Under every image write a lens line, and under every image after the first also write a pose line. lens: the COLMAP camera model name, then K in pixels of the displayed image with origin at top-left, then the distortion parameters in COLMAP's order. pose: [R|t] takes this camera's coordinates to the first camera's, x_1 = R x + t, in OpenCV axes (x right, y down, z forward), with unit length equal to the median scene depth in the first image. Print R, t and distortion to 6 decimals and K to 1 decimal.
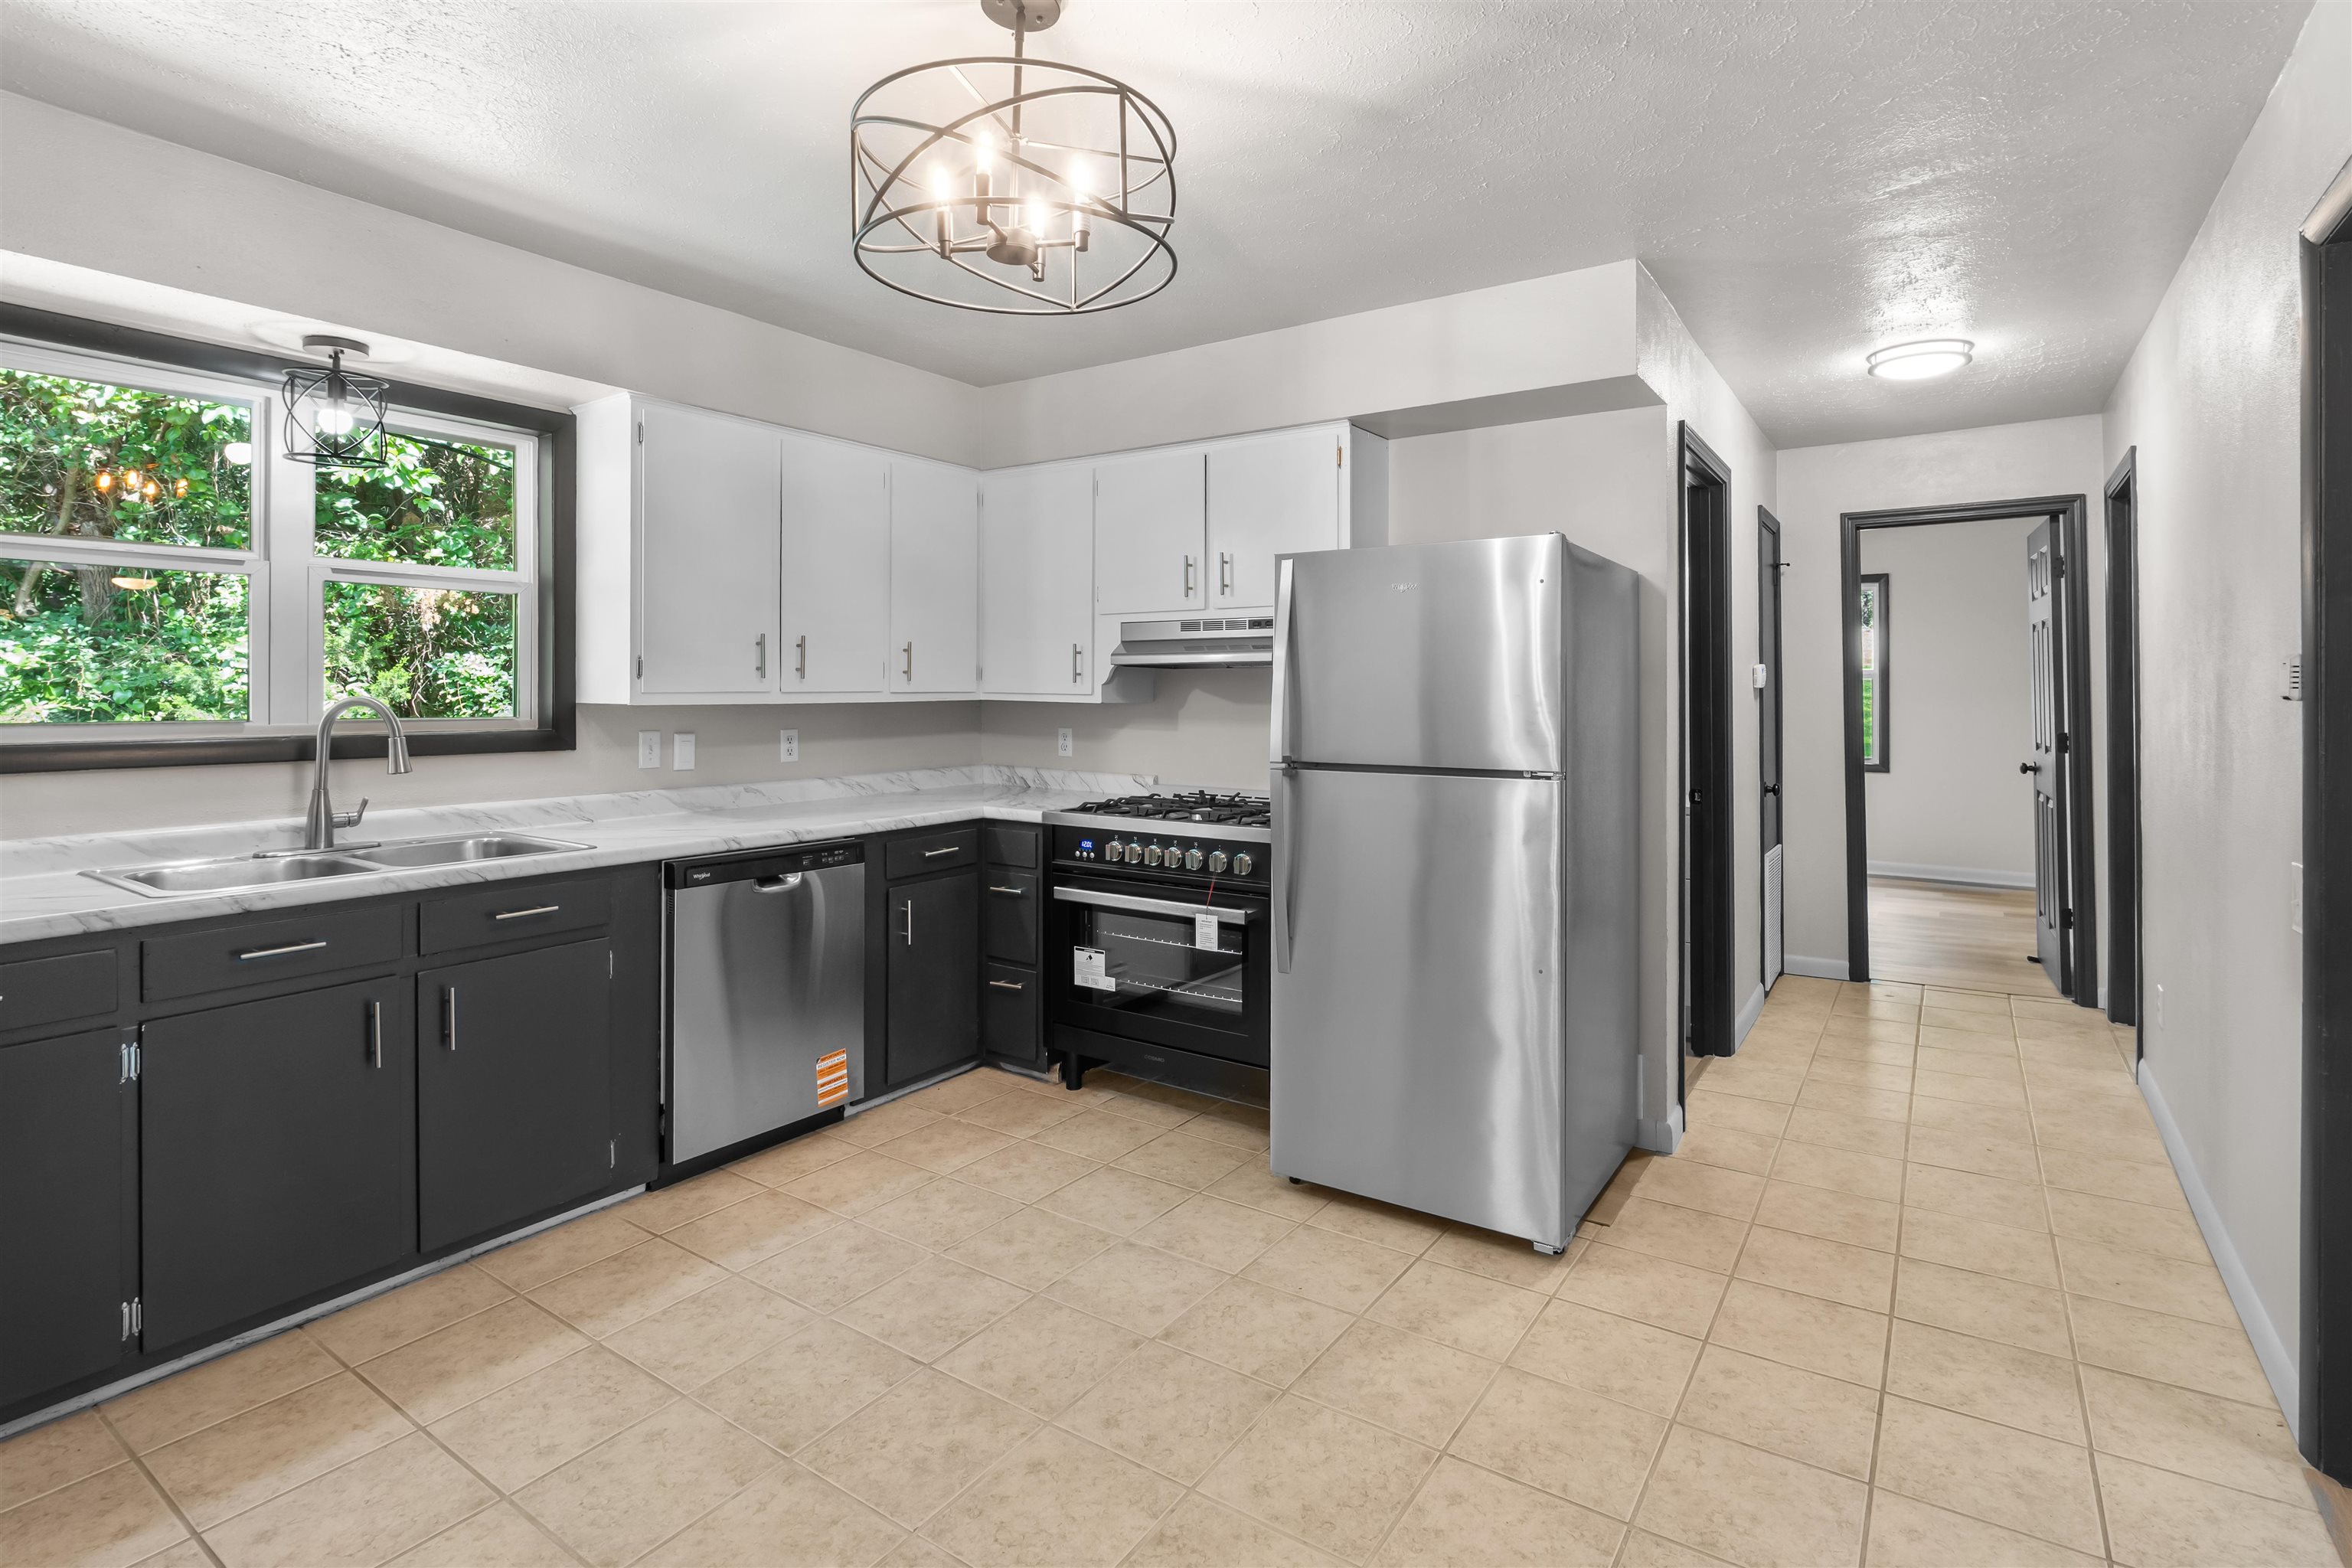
lens RADIAL K [[1128.6, 0, 1198.5], [0, 1128.6, 692.3], [0, 0, 1]] dist [-0.001097, 0.000677]
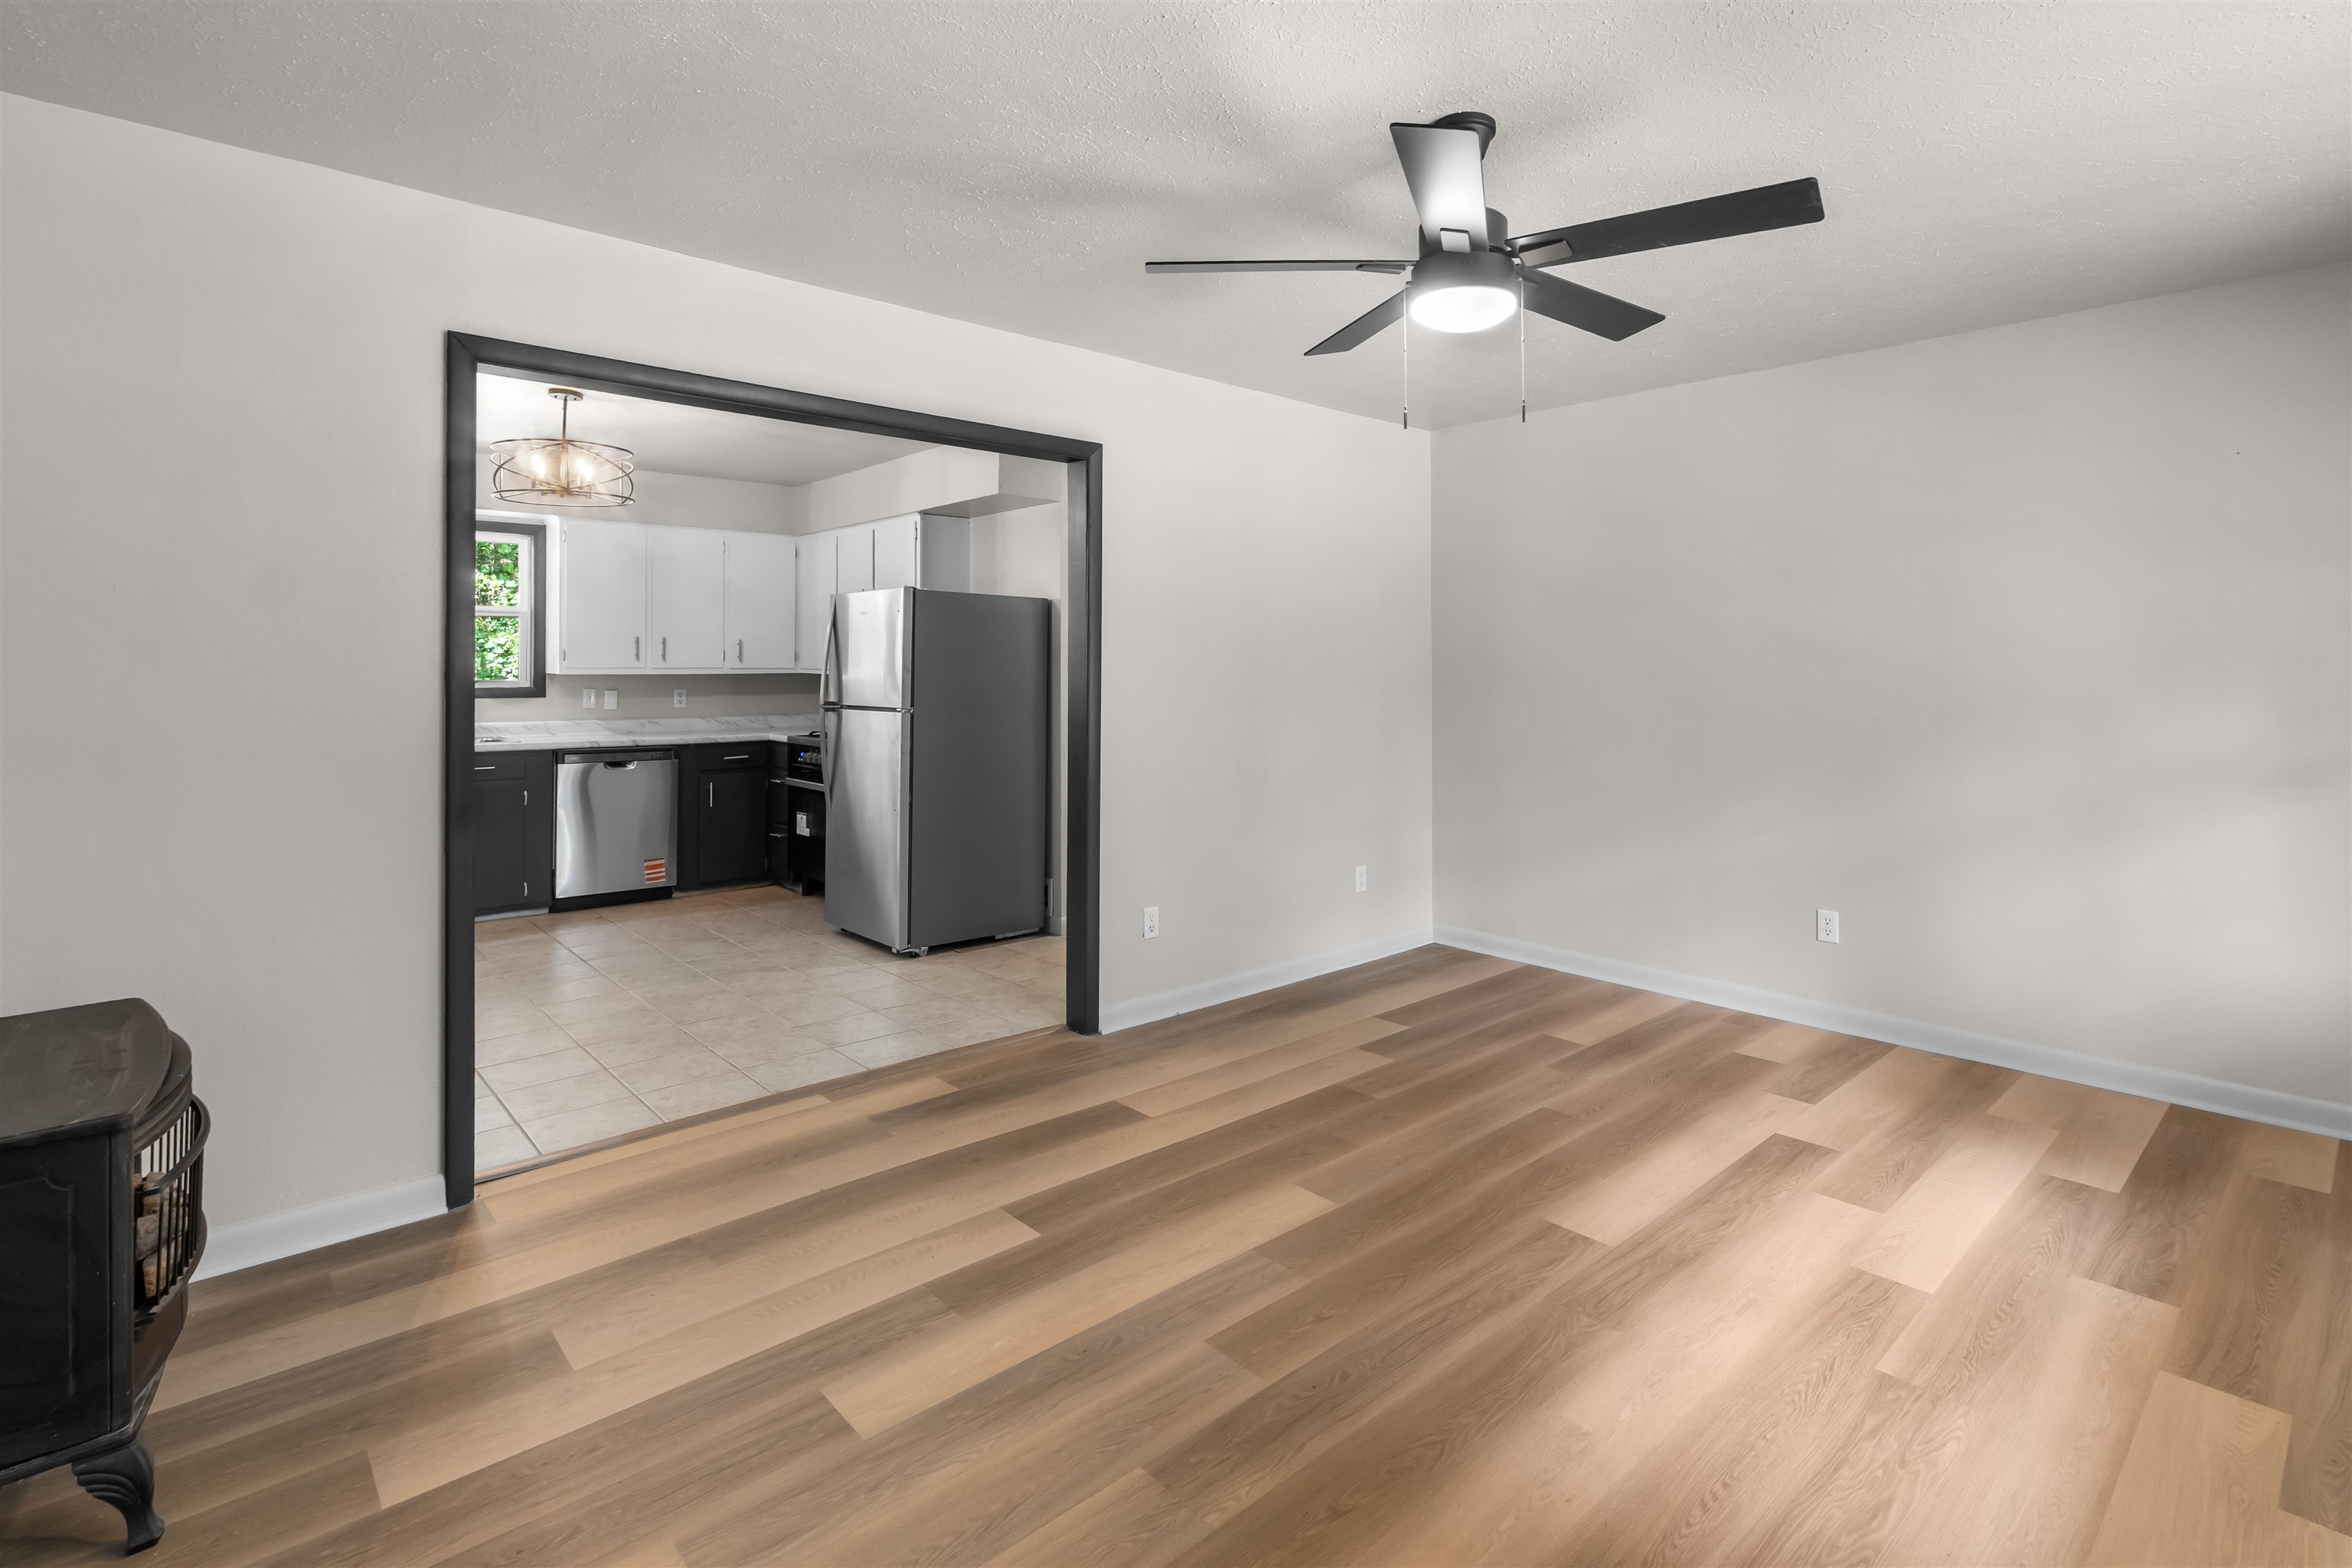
lens RADIAL K [[1115.0, 0, 1196.4], [0, 1115.0, 660.3], [0, 0, 1]] dist [-0.003524, 0.000492]
pose [[0.971833, -0.000905, -0.235670, 1.106934], [-0.001263, 0.999958, -0.009050, 0.003802], [0.235668, 0.009093, 0.971791, -0.668606]]
